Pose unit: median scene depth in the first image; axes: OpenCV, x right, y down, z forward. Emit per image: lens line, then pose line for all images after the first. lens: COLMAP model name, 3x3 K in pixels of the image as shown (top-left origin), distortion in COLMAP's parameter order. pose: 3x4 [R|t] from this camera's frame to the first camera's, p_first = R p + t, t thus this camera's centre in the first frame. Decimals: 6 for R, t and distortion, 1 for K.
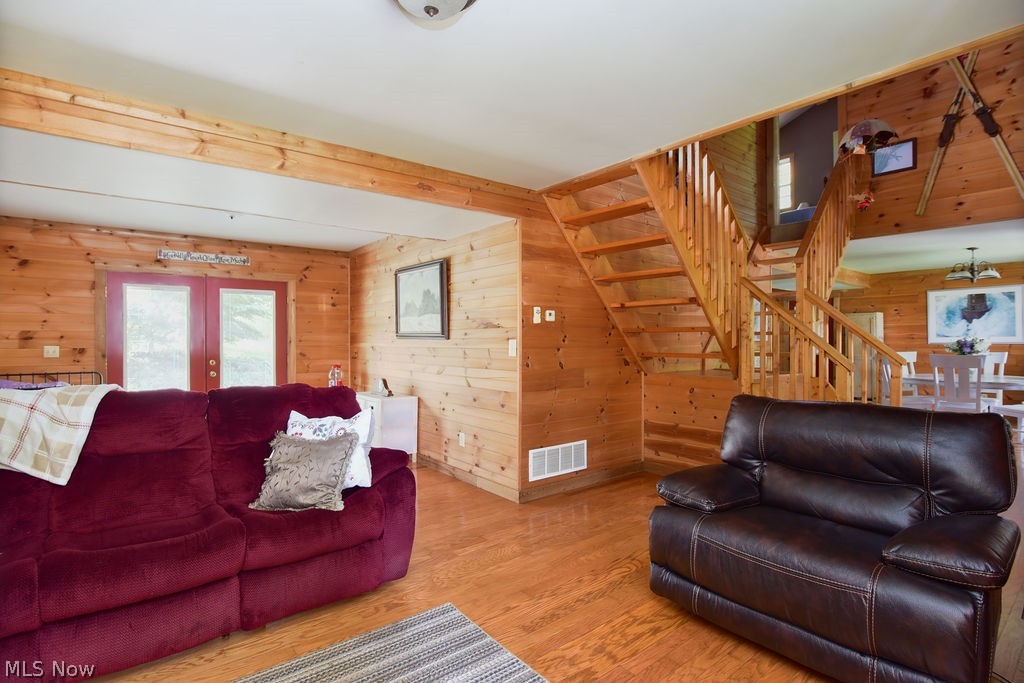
lens RADIAL K [[511.4, 0, 514.9], [0, 511.4, 340.9], [0, 0, 1]] dist [0.015501, -0.007439]
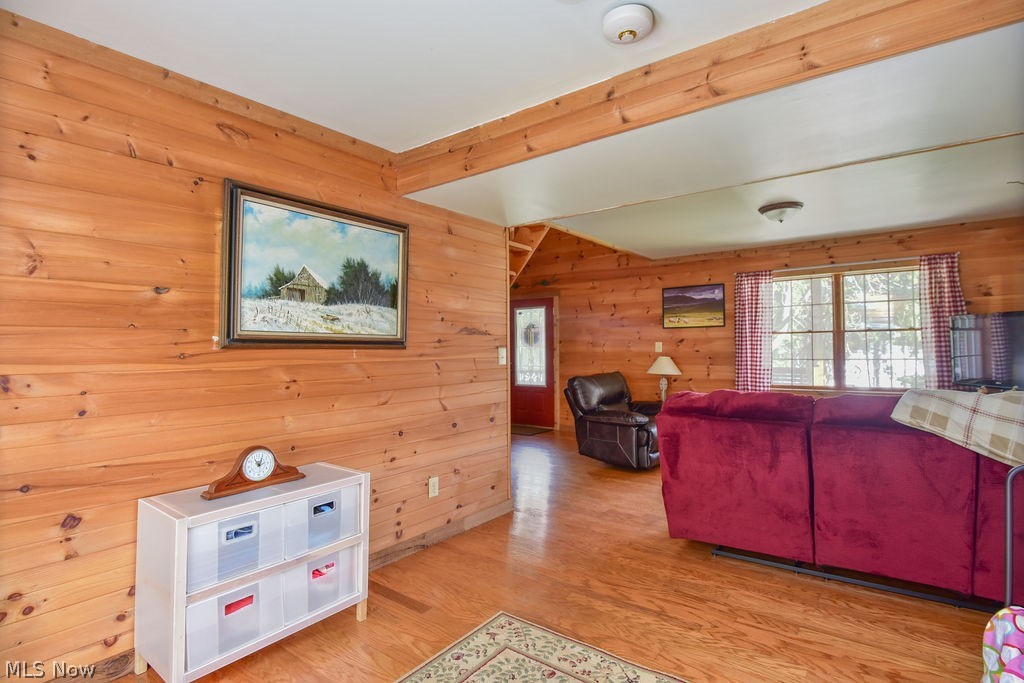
lens RADIAL K [[511.4, 0, 513.1], [0, 511.4, 338.0], [0, 0, 1]] dist [0.015501, -0.007439]
pose [[-0.259085, 0.015847, 0.965725, -0.795487], [0.007803, 0.999867, -0.014314, -0.006079], [-0.965823, 0.003827, -0.259174, 1.029397]]
